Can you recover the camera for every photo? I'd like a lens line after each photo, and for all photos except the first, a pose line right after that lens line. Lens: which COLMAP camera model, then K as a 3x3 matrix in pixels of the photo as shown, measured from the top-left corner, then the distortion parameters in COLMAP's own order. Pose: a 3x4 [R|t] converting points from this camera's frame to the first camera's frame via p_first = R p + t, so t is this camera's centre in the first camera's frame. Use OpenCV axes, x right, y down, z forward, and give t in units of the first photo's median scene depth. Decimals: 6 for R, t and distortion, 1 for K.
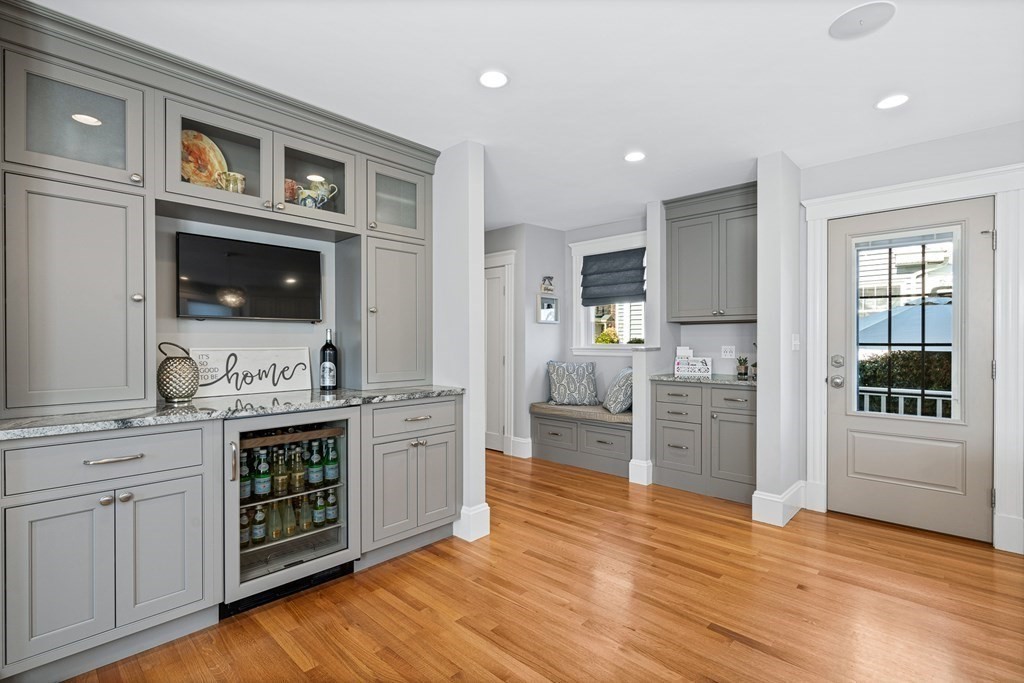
lens RADIAL K [[474.4, 0, 510.2], [0, 474.4, 346.0], [0, 0, 1]] dist [-0.002837, 0.000852]
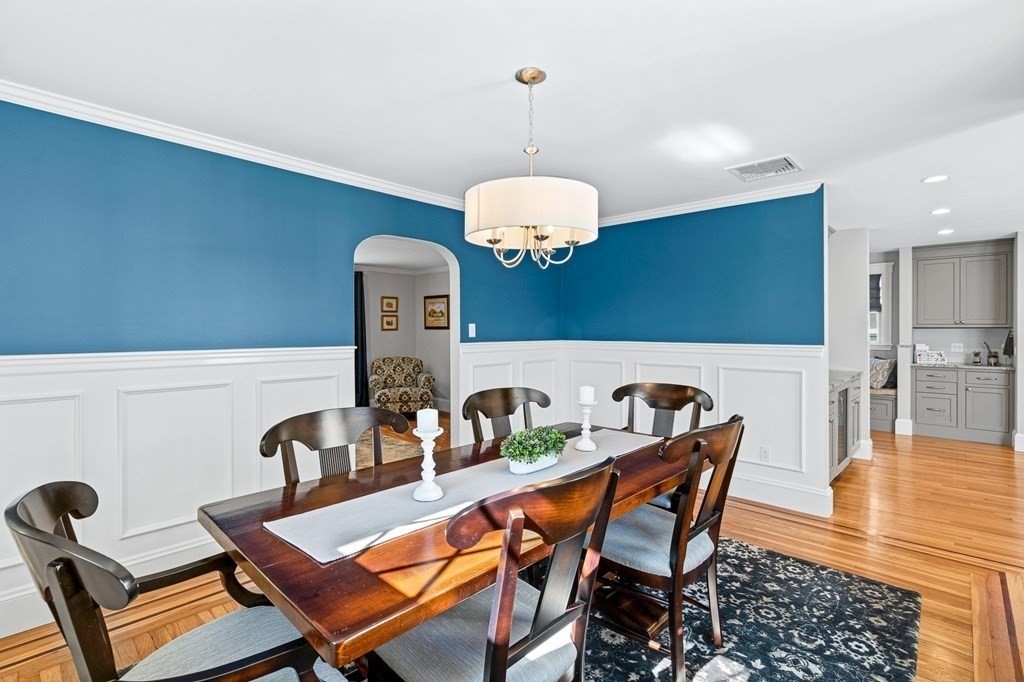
lens RADIAL K [[474.4, 0, 510.4], [0, 474.4, 332.5], [0, 0, 1]] dist [-0.002837, 0.000852]
pose [[0.999983, -0.003053, 0.004993, -1.595663], [0.003042, 0.999993, 0.002238, -0.070378], [-0.005000, -0.002223, 0.999985, -0.818545]]
